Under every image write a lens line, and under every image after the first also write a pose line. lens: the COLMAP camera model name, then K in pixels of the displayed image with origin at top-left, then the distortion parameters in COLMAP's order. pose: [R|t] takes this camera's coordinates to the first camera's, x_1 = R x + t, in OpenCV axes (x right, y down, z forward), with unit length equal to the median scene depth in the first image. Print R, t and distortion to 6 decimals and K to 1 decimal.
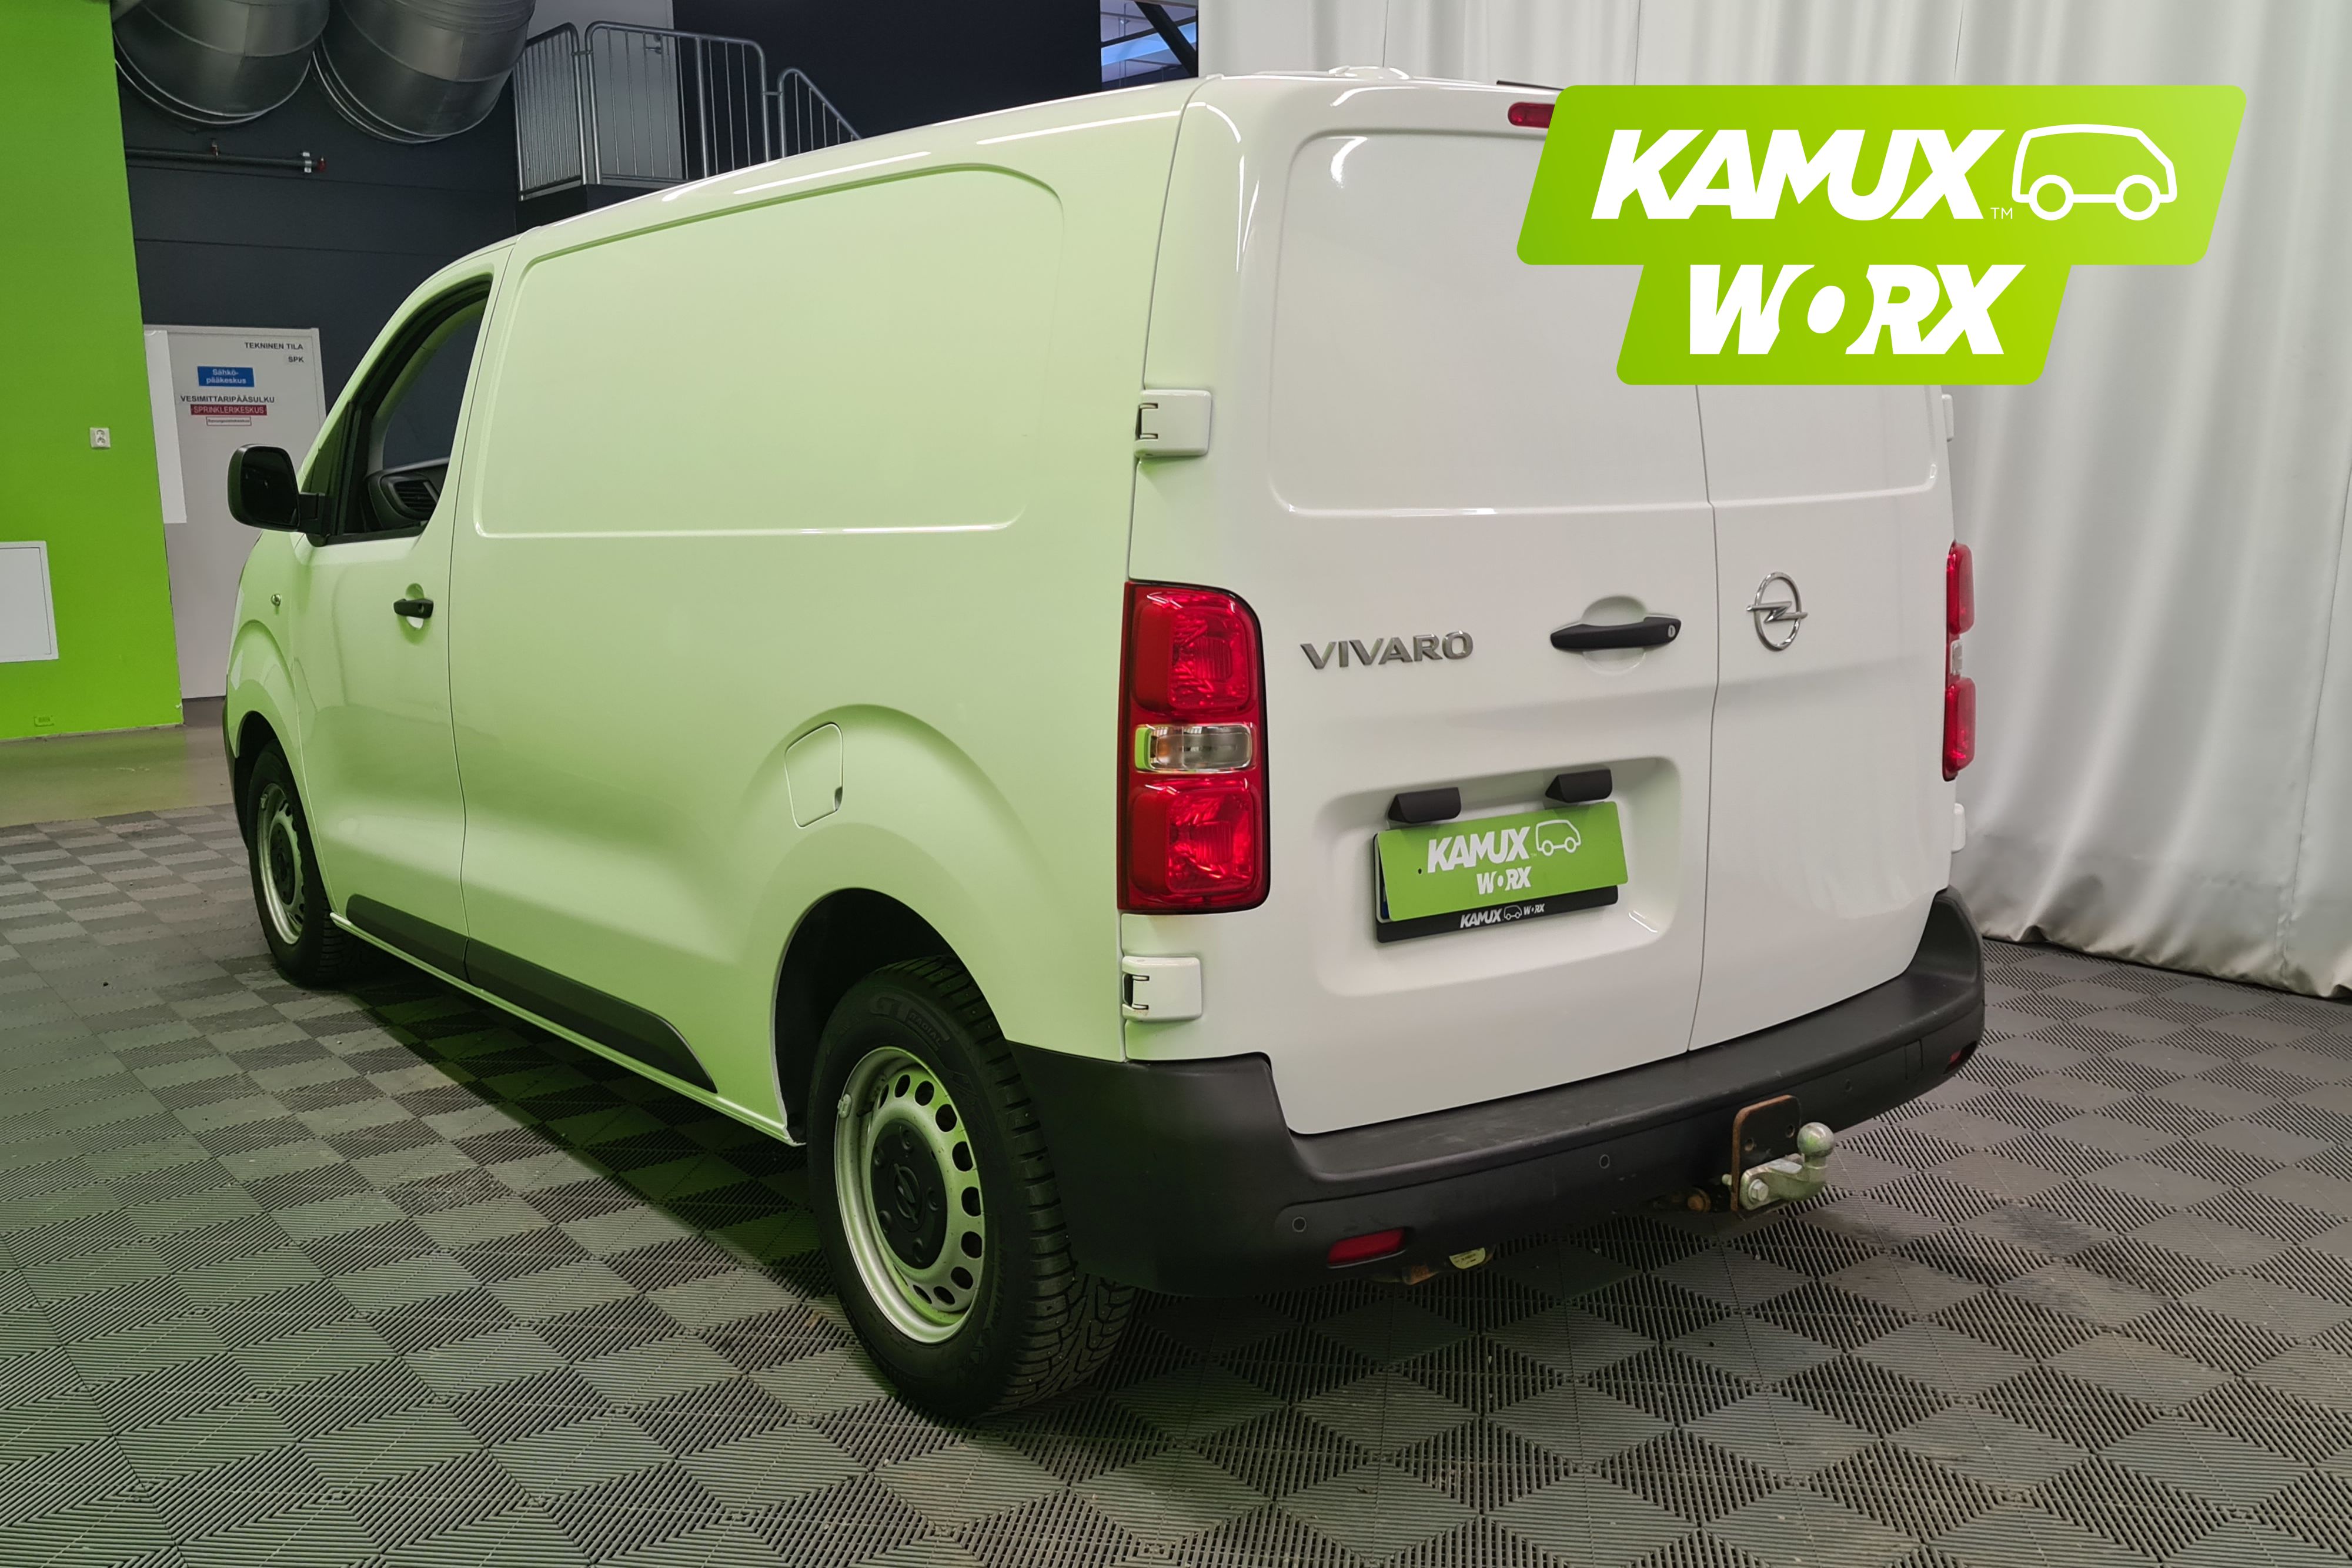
lens RADIAL K [[2108.1, 0, 1161.5], [0, 2108.1, 791.7], [0, 0, 1]] dist [0.053295, -0.006744]
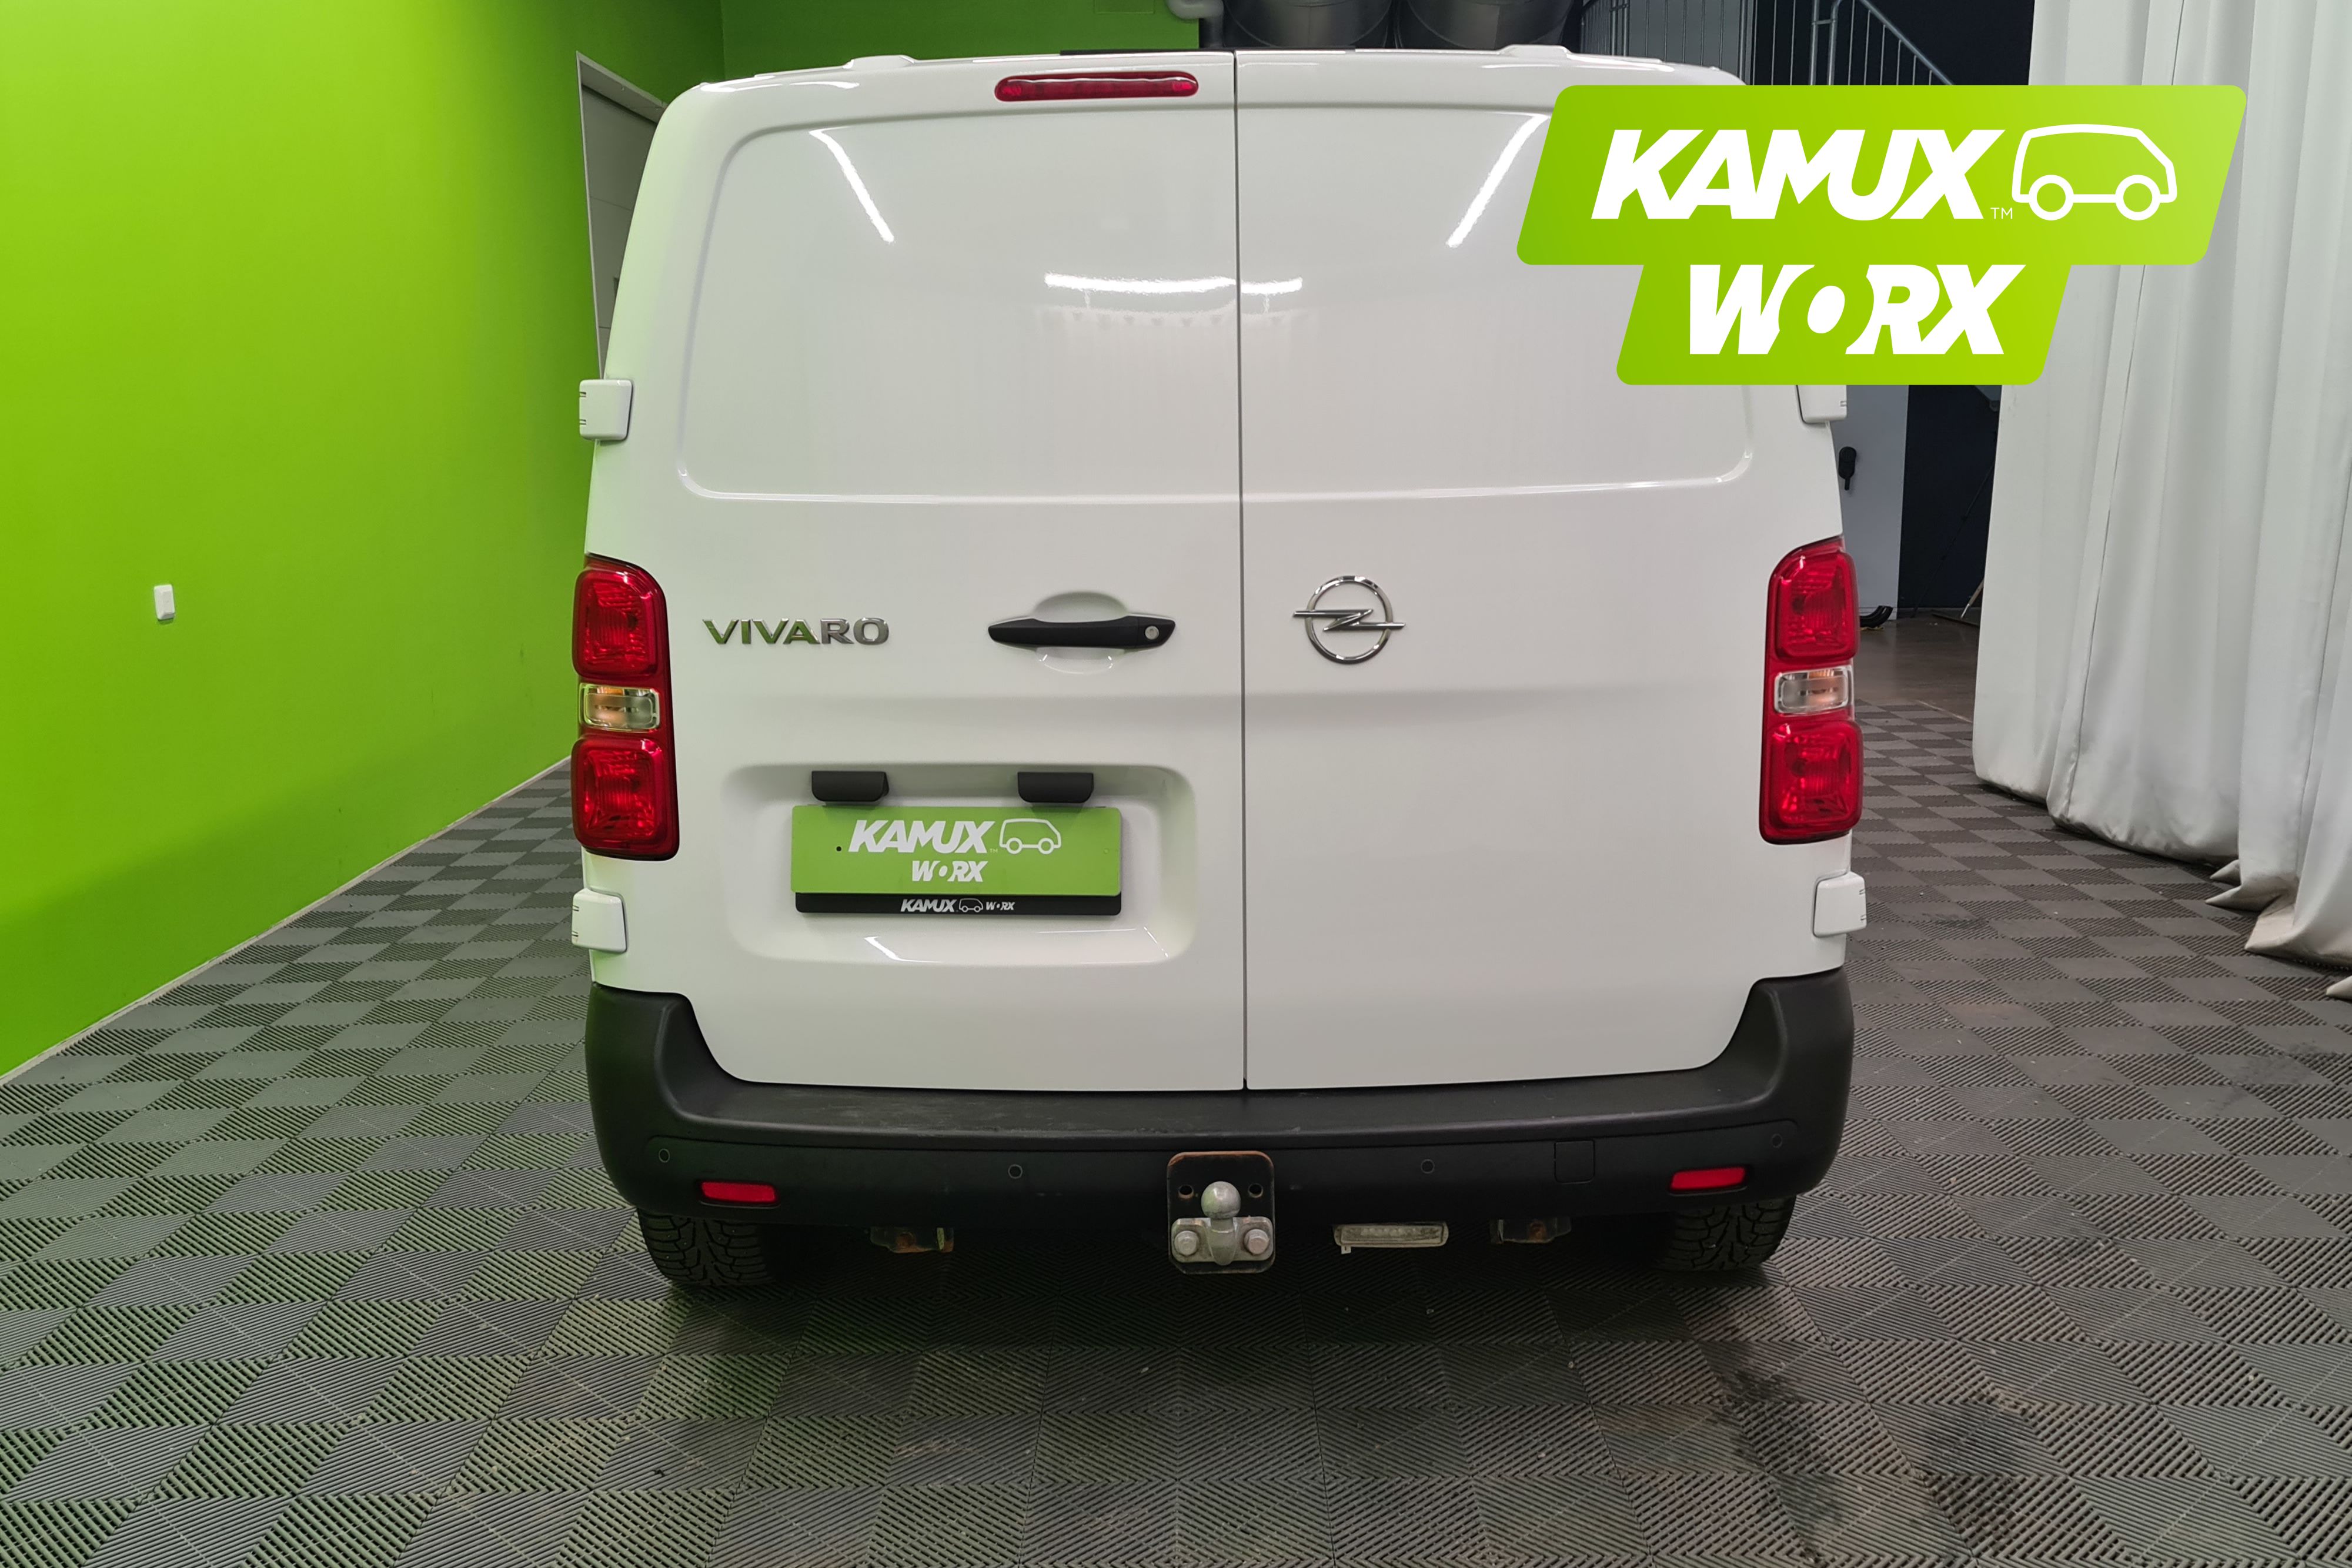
lens RADIAL K [[2108.1, 0, 1161.6], [0, 2108.1, 786.0], [0, 0, 1]] dist [0.053295, -0.006744]
pose [[0.793598, 0.113202, -0.597819, 0.833915], [-0.092548, 0.993566, 0.065283, -0.072175], [0.601363, 0.003519, 0.798968, 0.267775]]
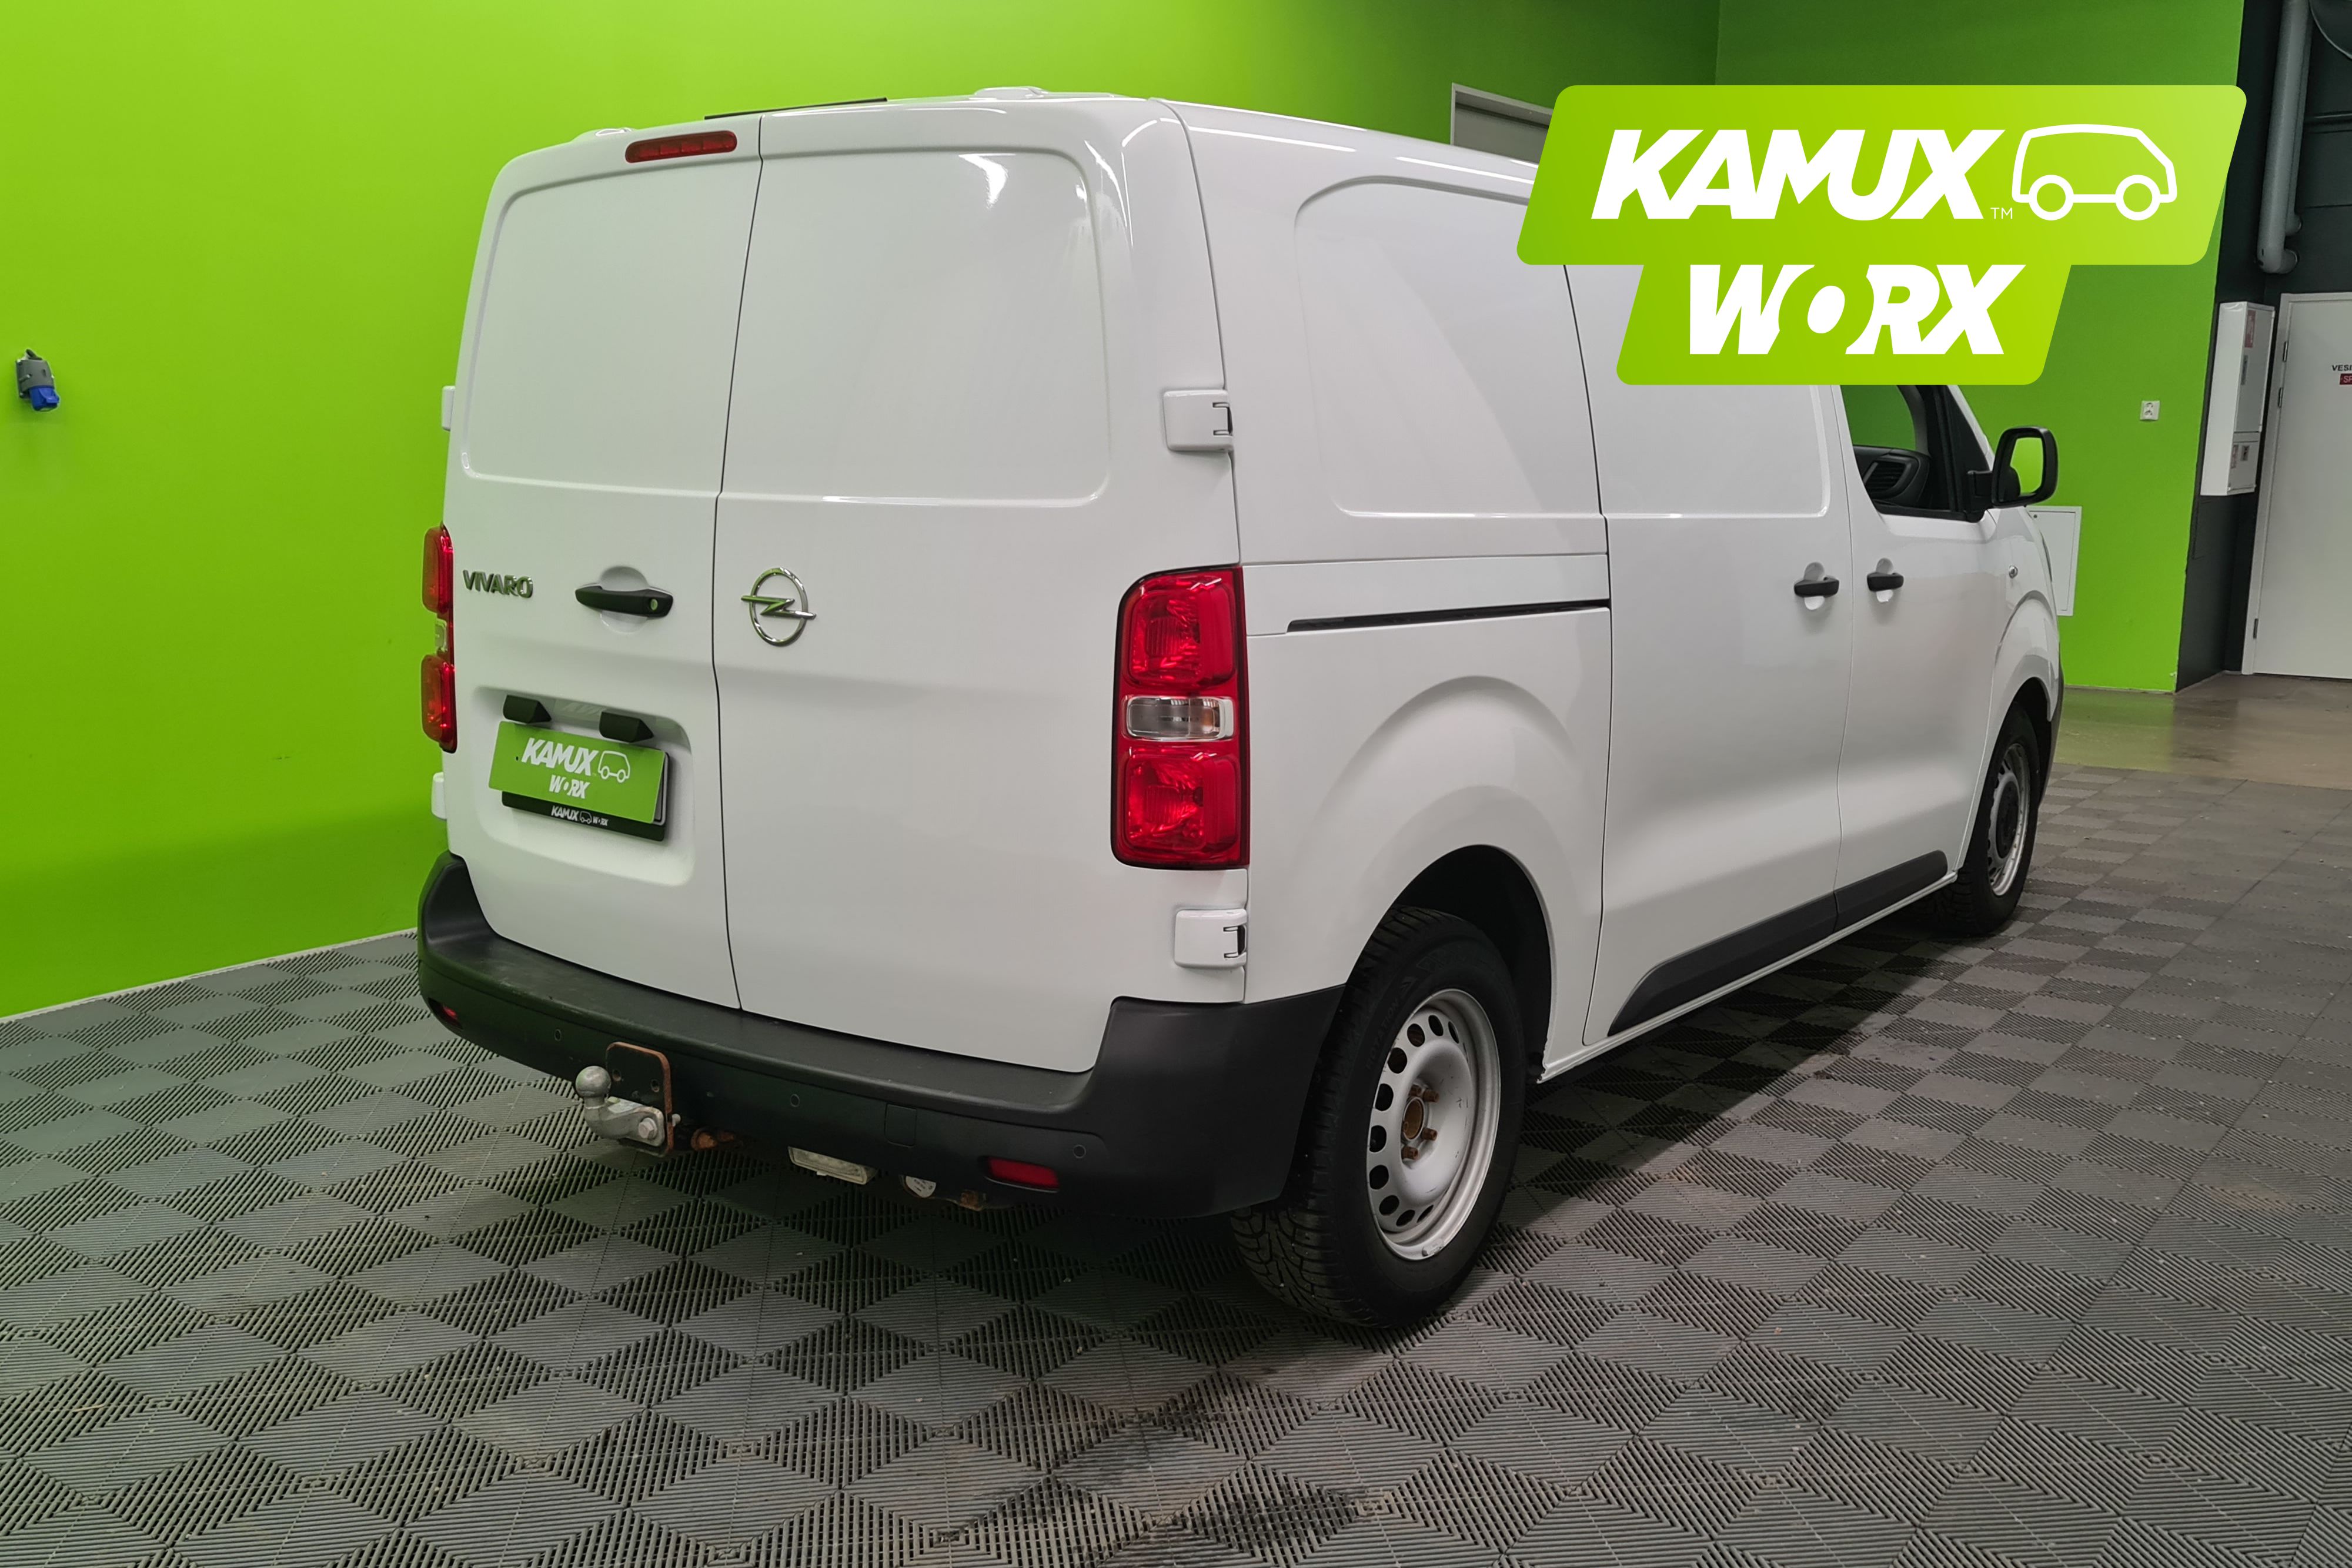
lens RADIAL K [[2108.1, 0, 1170.5], [0, 2108.1, 779.0], [0, 0, 1]] dist [0.053295, -0.006744]
pose [[0.284542, 0.183679, -0.940903, 1.420706], [-0.163340, 0.976411, 0.141214, -0.193381], [0.944646, 0.113506, 0.307832, 0.954413]]
